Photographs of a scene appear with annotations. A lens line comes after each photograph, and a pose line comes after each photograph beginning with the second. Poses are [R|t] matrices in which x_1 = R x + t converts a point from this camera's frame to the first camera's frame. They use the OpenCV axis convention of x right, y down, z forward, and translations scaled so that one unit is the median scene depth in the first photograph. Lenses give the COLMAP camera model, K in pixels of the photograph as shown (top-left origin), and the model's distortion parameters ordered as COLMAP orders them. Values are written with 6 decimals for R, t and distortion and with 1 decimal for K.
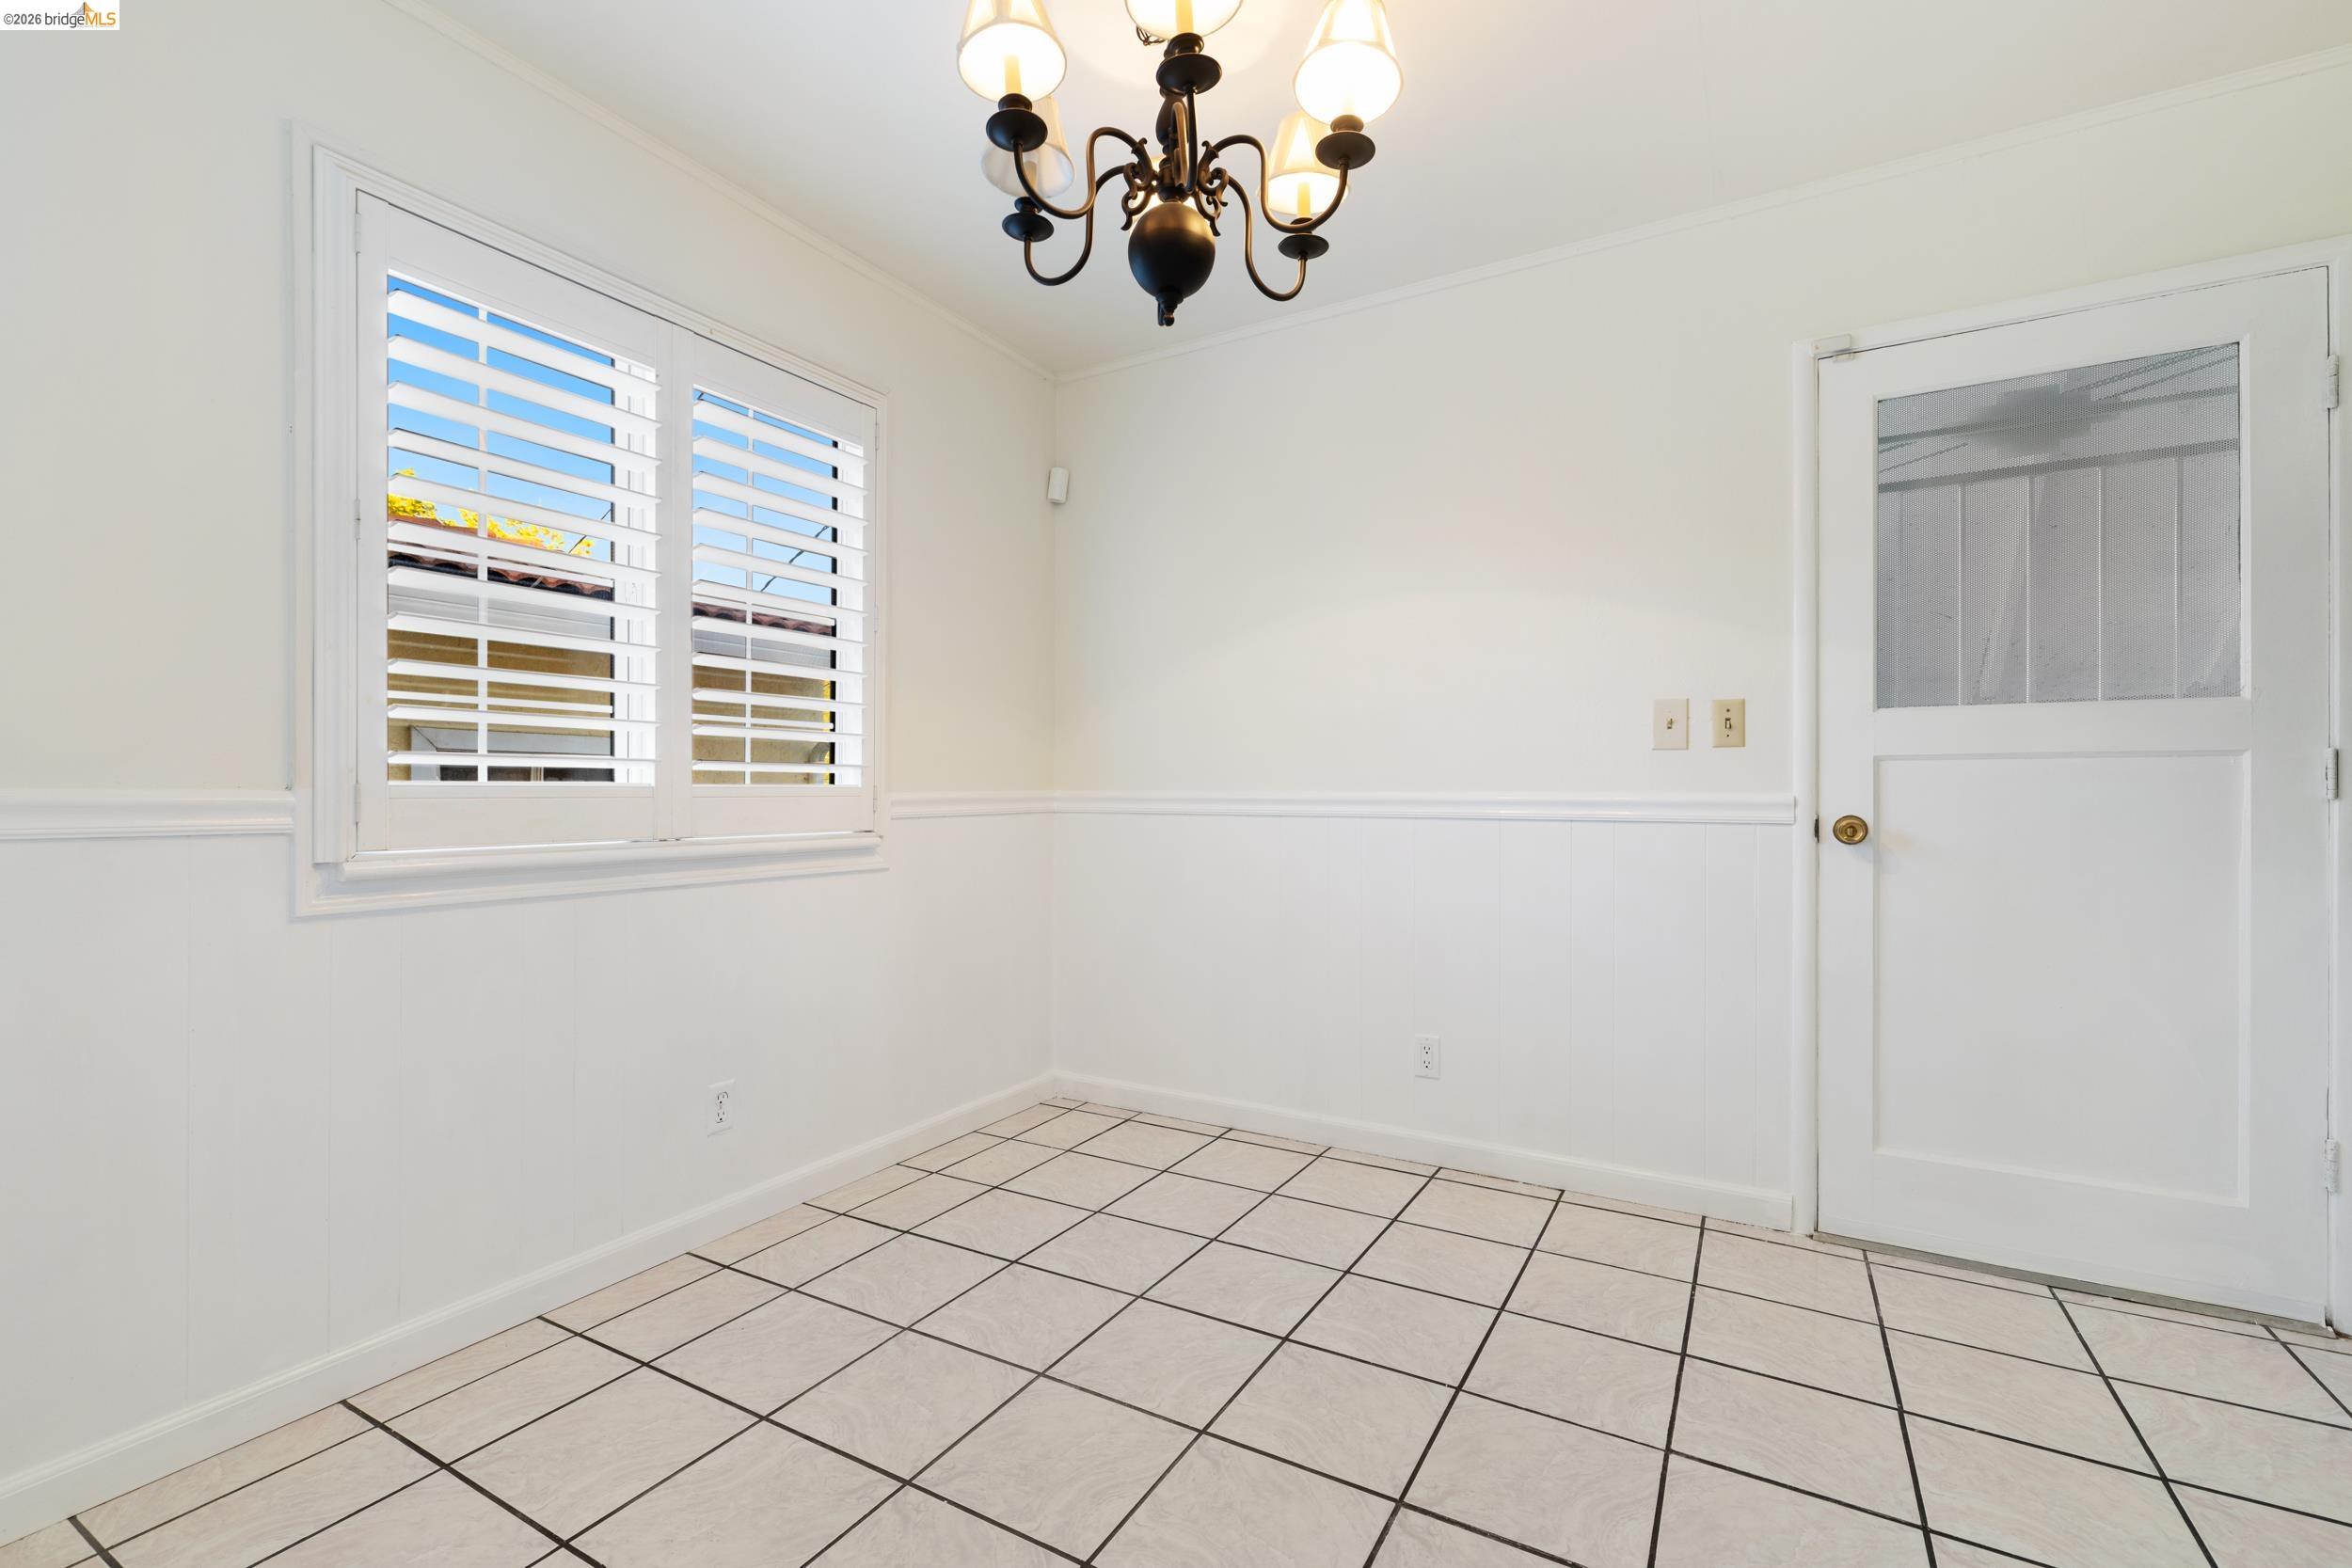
lens RADIAL K [[1028.3, 0, 1177.4], [0, 1028.3, 797.4], [0, 0, 1]] dist [-0.000679, 0.000447]
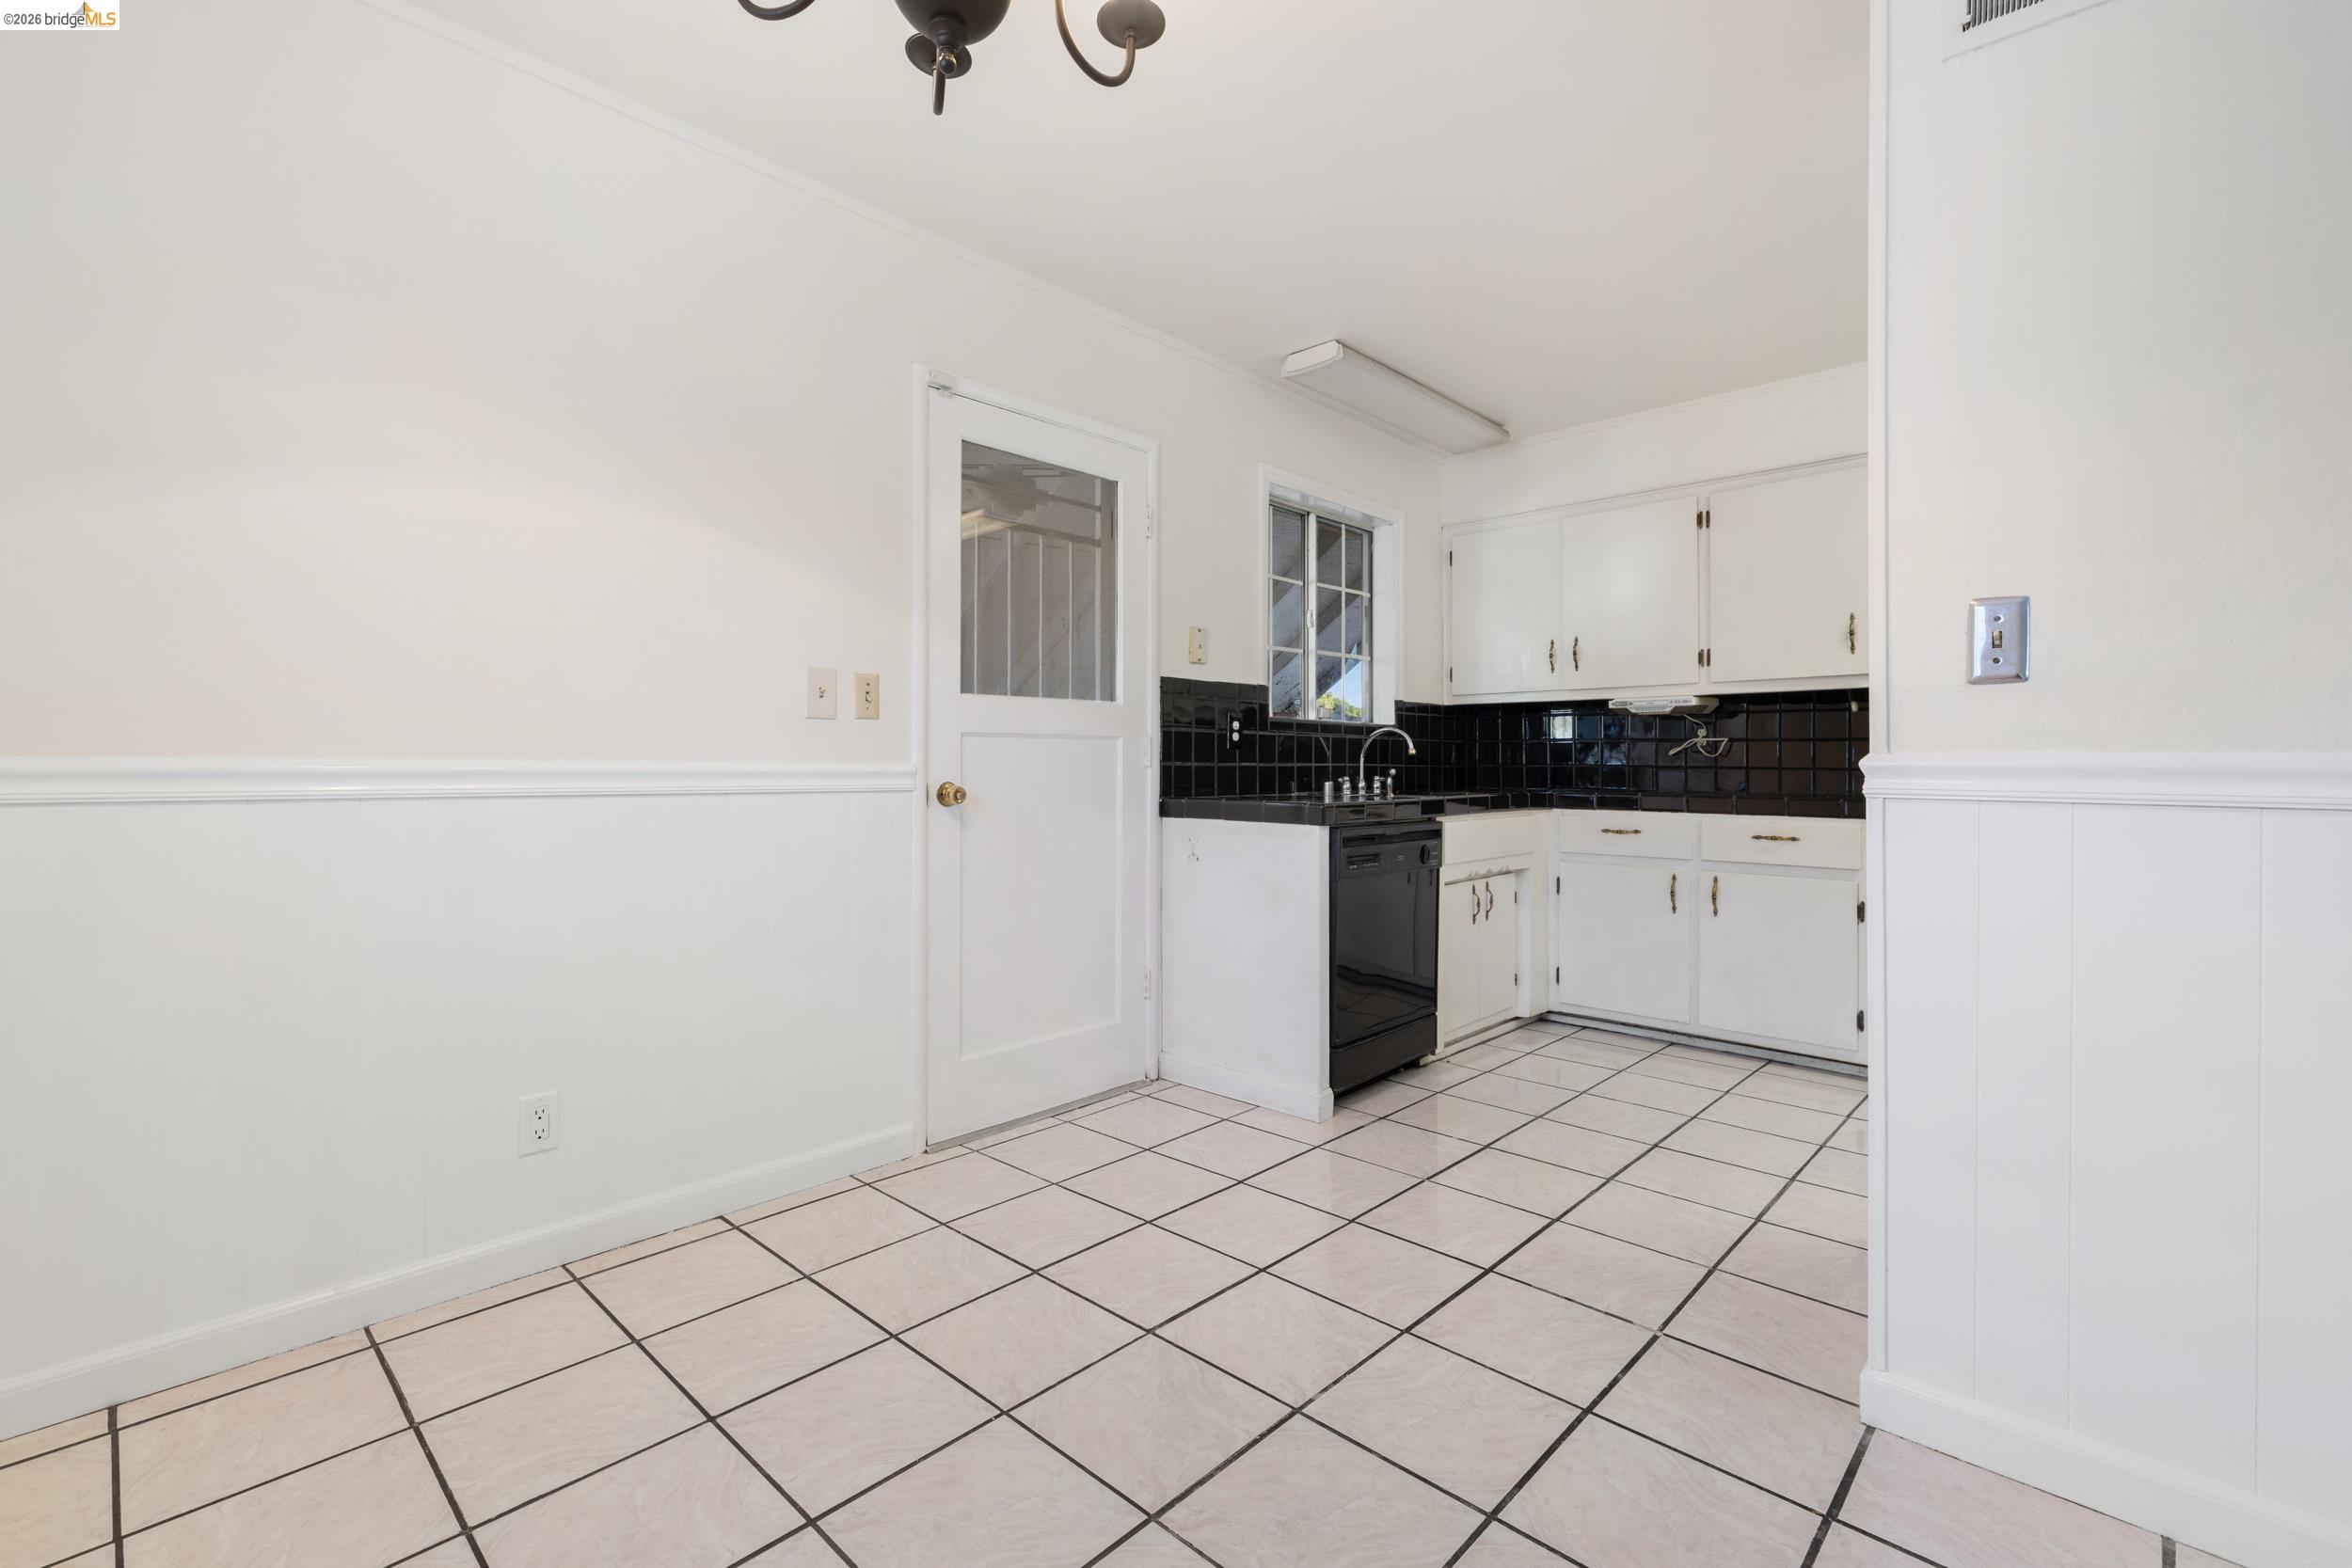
lens RADIAL K [[1028.3, 0, 1172.9], [0, 1028.3, 760.5], [0, 0, 1]] dist [-0.000679, 0.000447]
pose [[0.236215, 0.002795, 0.971697, -0.430445], [0.002144, 0.999992, -0.003398, -0.002523], [-0.971698, 0.002886, 0.236207, 0.466844]]
